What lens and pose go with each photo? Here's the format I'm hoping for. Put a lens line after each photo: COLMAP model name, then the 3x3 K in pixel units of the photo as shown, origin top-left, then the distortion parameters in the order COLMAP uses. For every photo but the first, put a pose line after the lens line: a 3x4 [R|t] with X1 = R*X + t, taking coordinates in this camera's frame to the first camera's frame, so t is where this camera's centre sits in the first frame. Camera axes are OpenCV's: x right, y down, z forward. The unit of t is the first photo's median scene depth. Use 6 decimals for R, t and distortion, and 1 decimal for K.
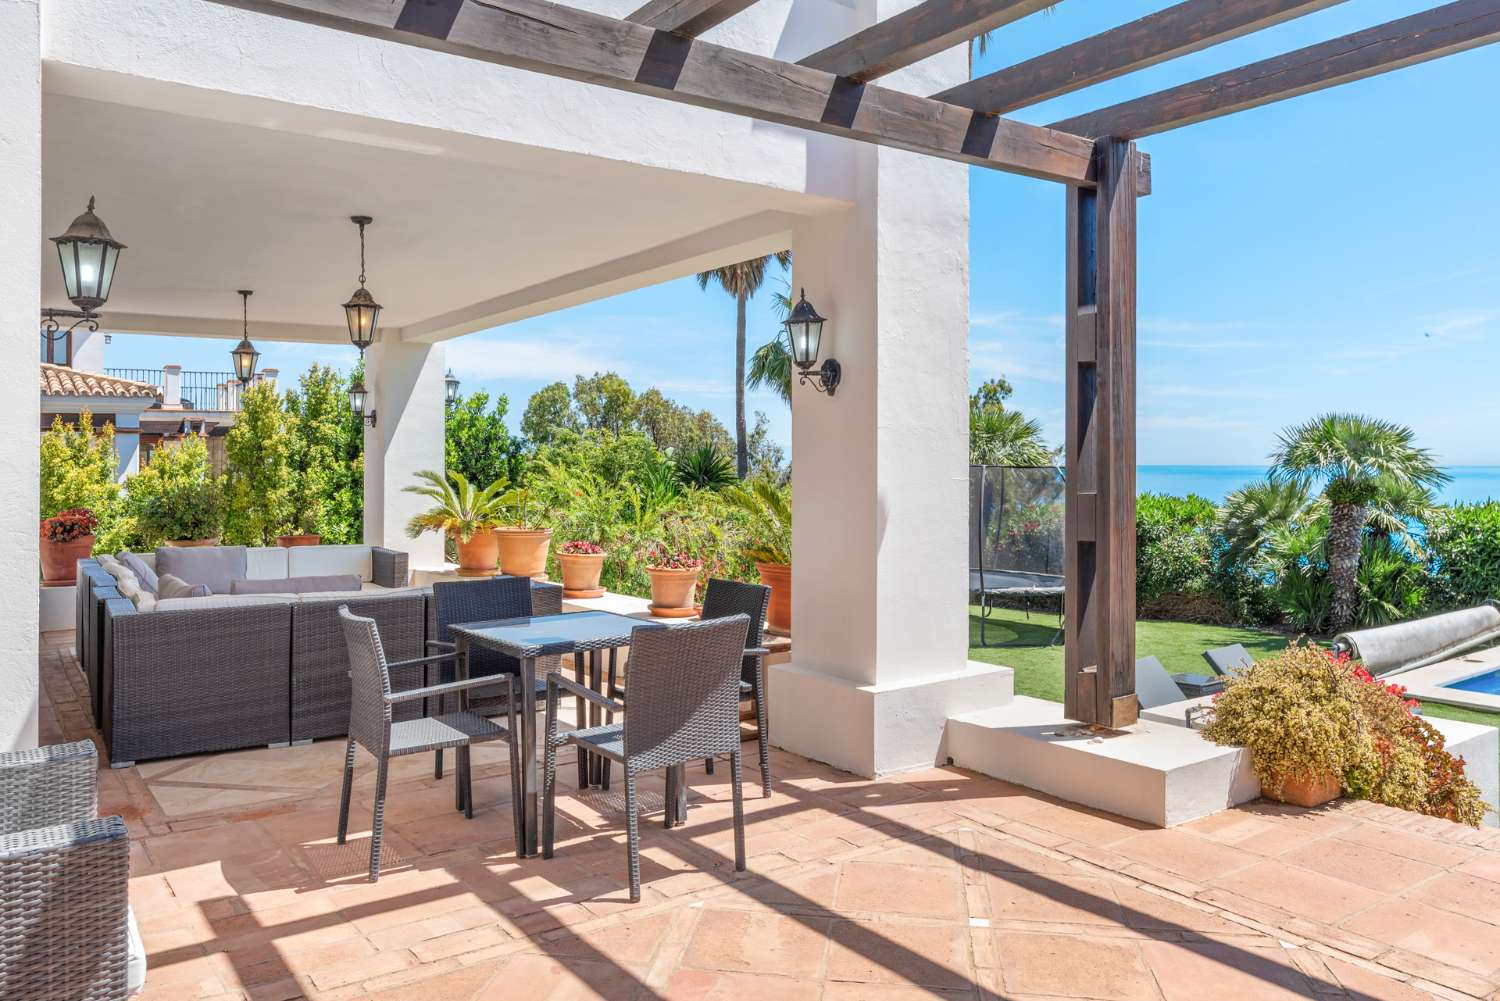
lens RADIAL K [[1114.4, 0, 750.0], [0, 1114.4, 500.5], [0, 0, 1]] dist [0.002796, 0.002449]
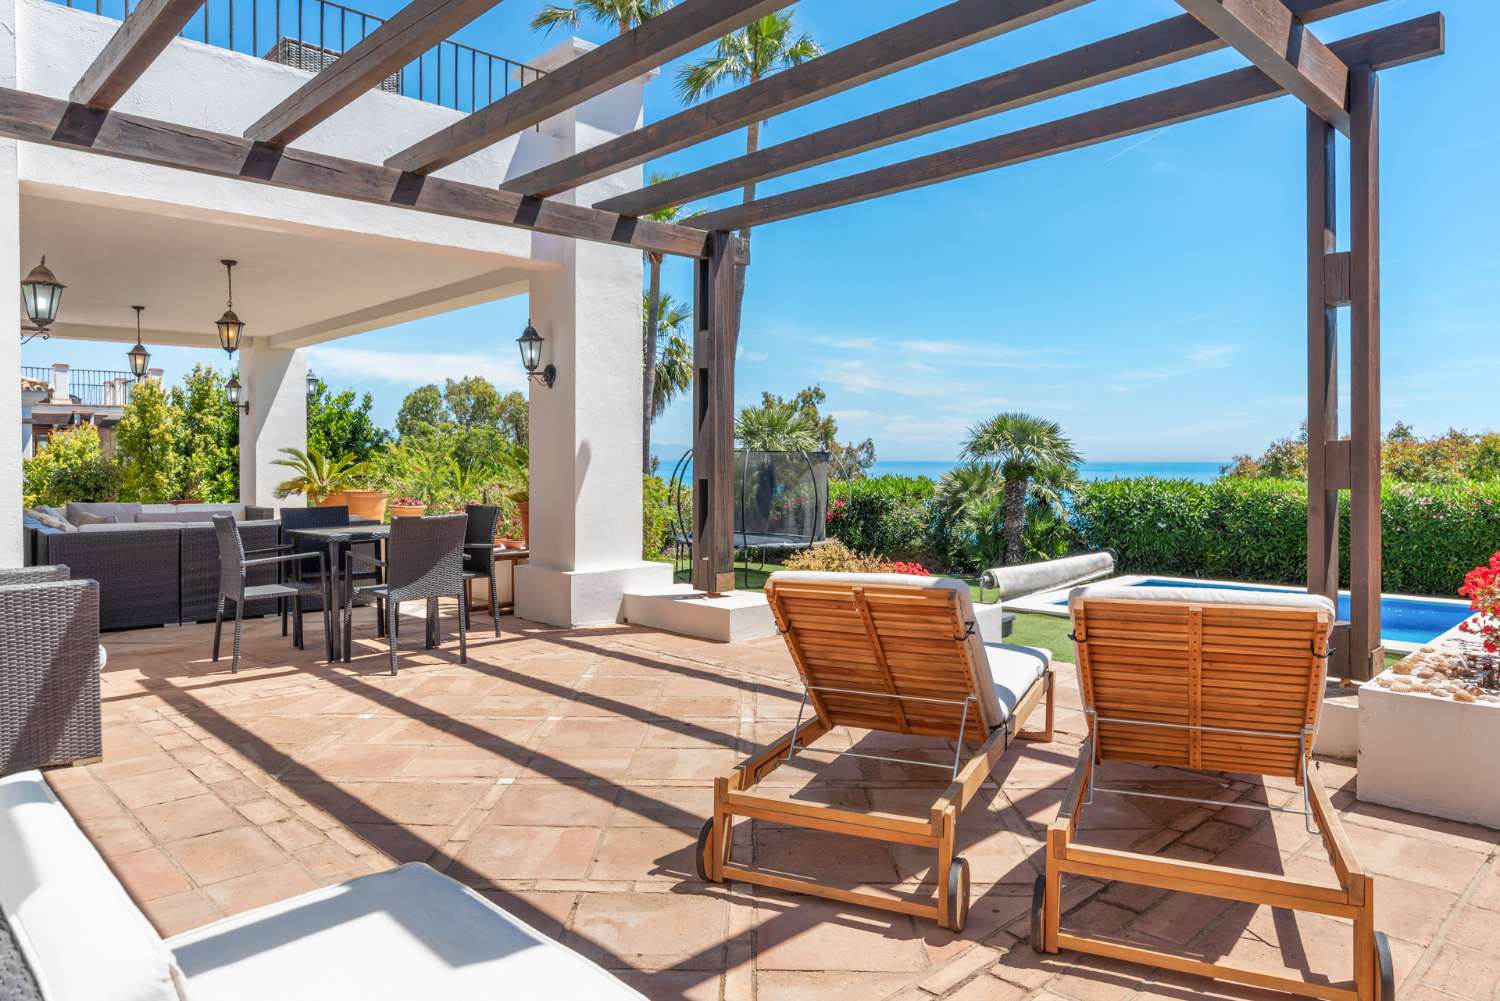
lens RADIAL K [[985.2, 0, 752.5], [0, 985.2, 507.8], [0, 0, 1]] dist [-0.008773, 0.019858]
pose [[0.990409, -0.004986, 0.138076, 0.063631], [0.002921, 0.999881, 0.015152, 0.020675], [-0.138135, -0.014603, 0.990306, -0.157181]]
